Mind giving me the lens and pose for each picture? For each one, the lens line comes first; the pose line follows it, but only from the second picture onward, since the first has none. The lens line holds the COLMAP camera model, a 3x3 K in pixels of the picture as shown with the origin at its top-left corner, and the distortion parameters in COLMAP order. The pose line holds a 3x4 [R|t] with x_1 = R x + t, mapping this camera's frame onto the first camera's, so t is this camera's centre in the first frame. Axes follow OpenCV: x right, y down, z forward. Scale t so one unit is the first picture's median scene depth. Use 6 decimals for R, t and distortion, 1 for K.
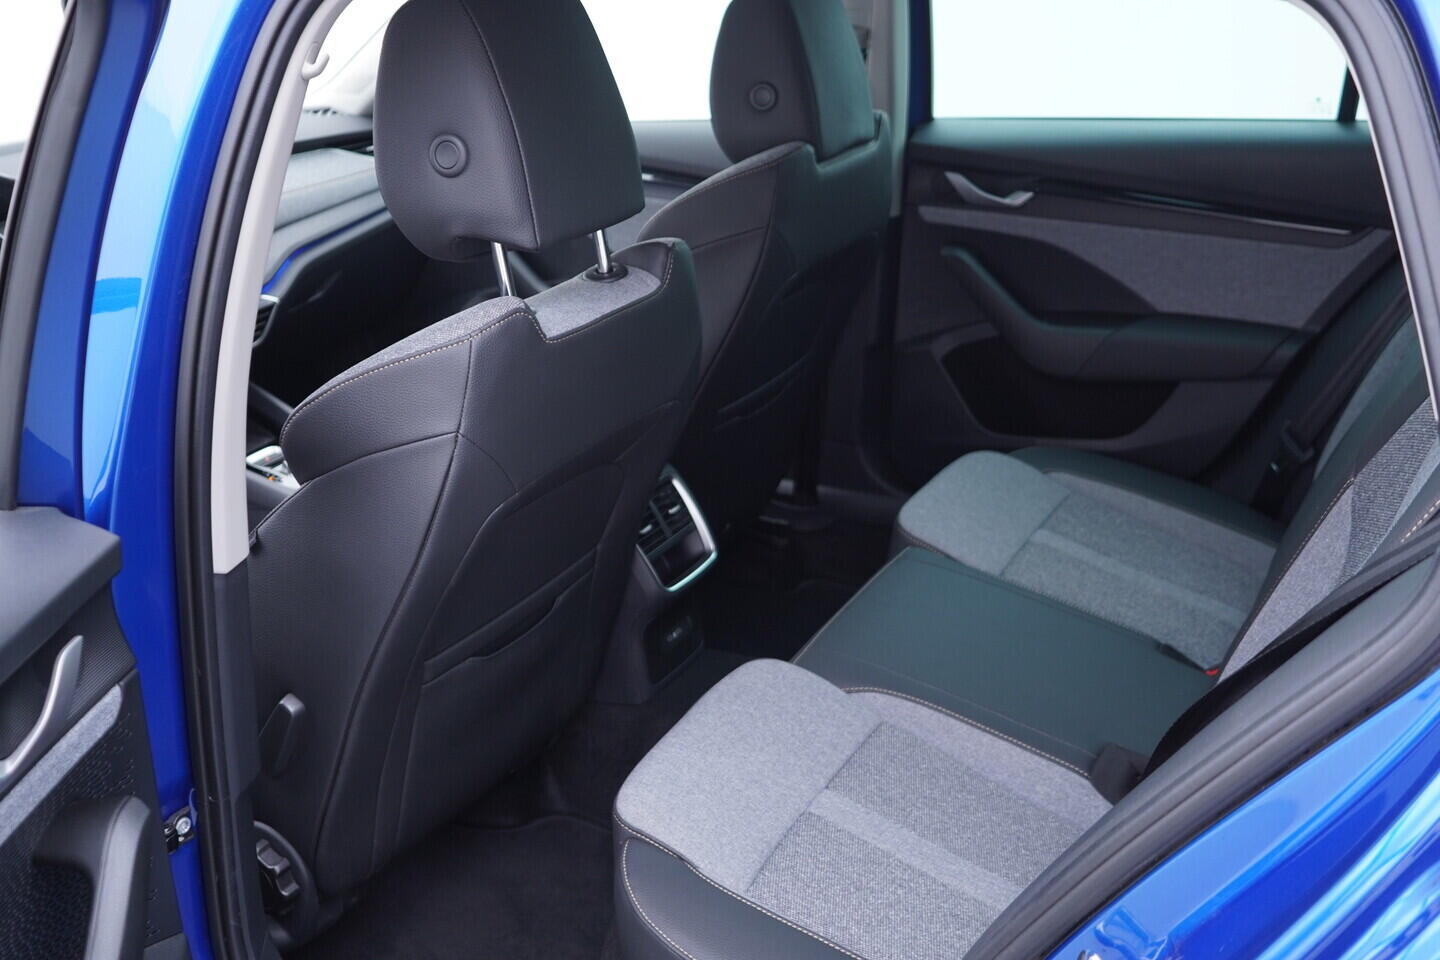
lens RADIAL K [[1540.4, 0, 720.0], [0, 1540.4, 480.0], [0, 0, 1]] dist [-0.000295, 0.011458]
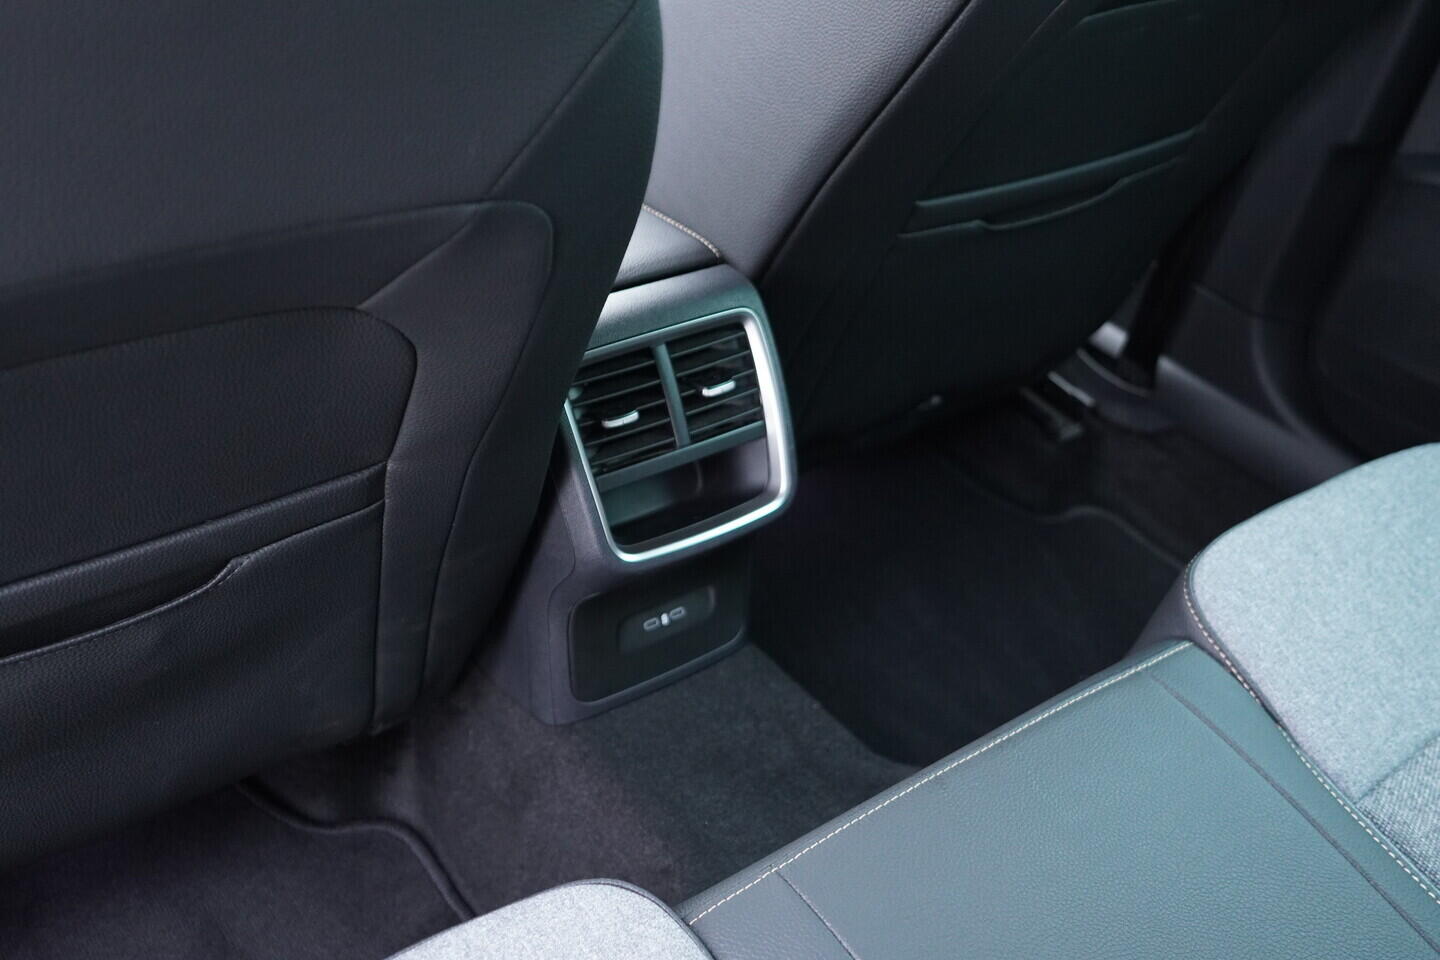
lens RADIAL K [[1540.4, 0, 720.0], [0, 1540.4, 480.0], [0, 0, 1]] dist [-0.000295, 0.011458]
pose [[0.904813, 0.349002, -0.243949, 0.092855], [-0.283383, 0.921157, 0.266767, -0.079011], [0.317817, -0.172243, 0.932376, 0.554562]]
